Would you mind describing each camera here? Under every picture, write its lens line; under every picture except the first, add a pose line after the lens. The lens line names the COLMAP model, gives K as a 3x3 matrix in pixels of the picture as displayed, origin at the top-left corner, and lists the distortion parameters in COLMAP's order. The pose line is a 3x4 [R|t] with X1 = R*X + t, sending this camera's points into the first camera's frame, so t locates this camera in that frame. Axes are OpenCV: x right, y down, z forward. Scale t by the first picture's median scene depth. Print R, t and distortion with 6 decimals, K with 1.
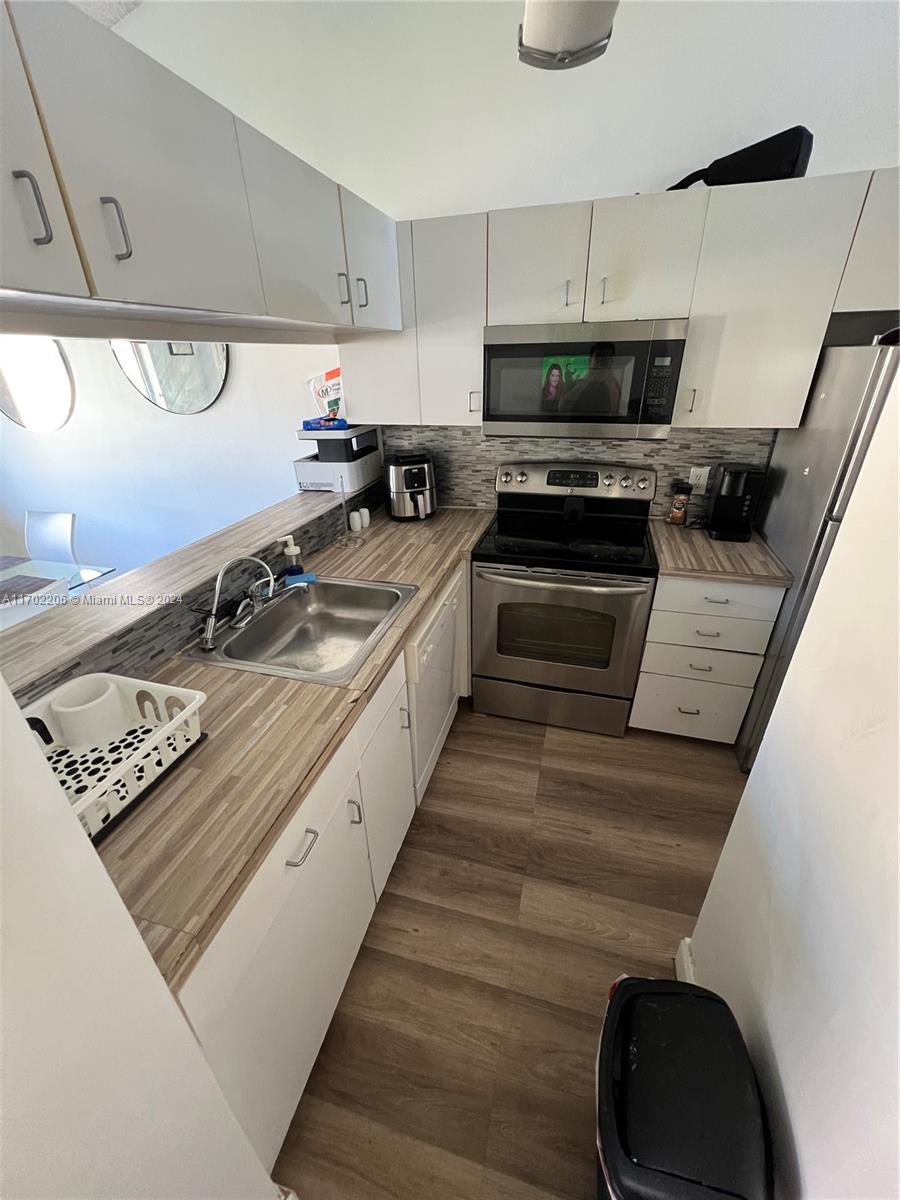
lens RADIAL K [[477.8, 0, 450.0], [0, 477.8, 598.0], [0, 0, 1]] dist [-0.000310, 0.001349]
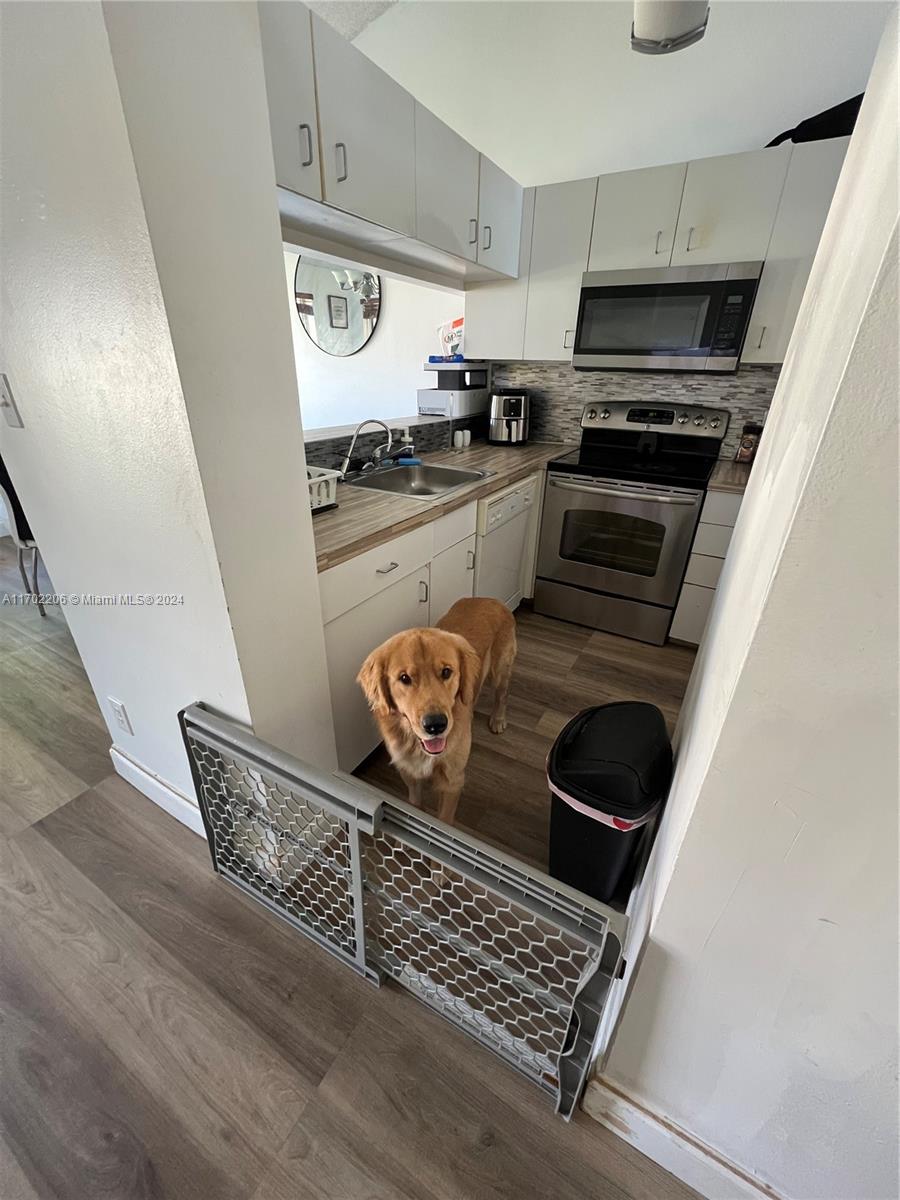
lens RADIAL K [[477.8, 0, 451.0], [0, 477.8, 599.6], [0, 0, 1]] dist [-0.000310, 0.001349]
pose [[0.969084, 0.145045, -0.199594, 0.091979], [-0.147285, 0.989087, 0.003657, 0.258110], [0.197946, 0.025853, 0.979872, -0.202969]]
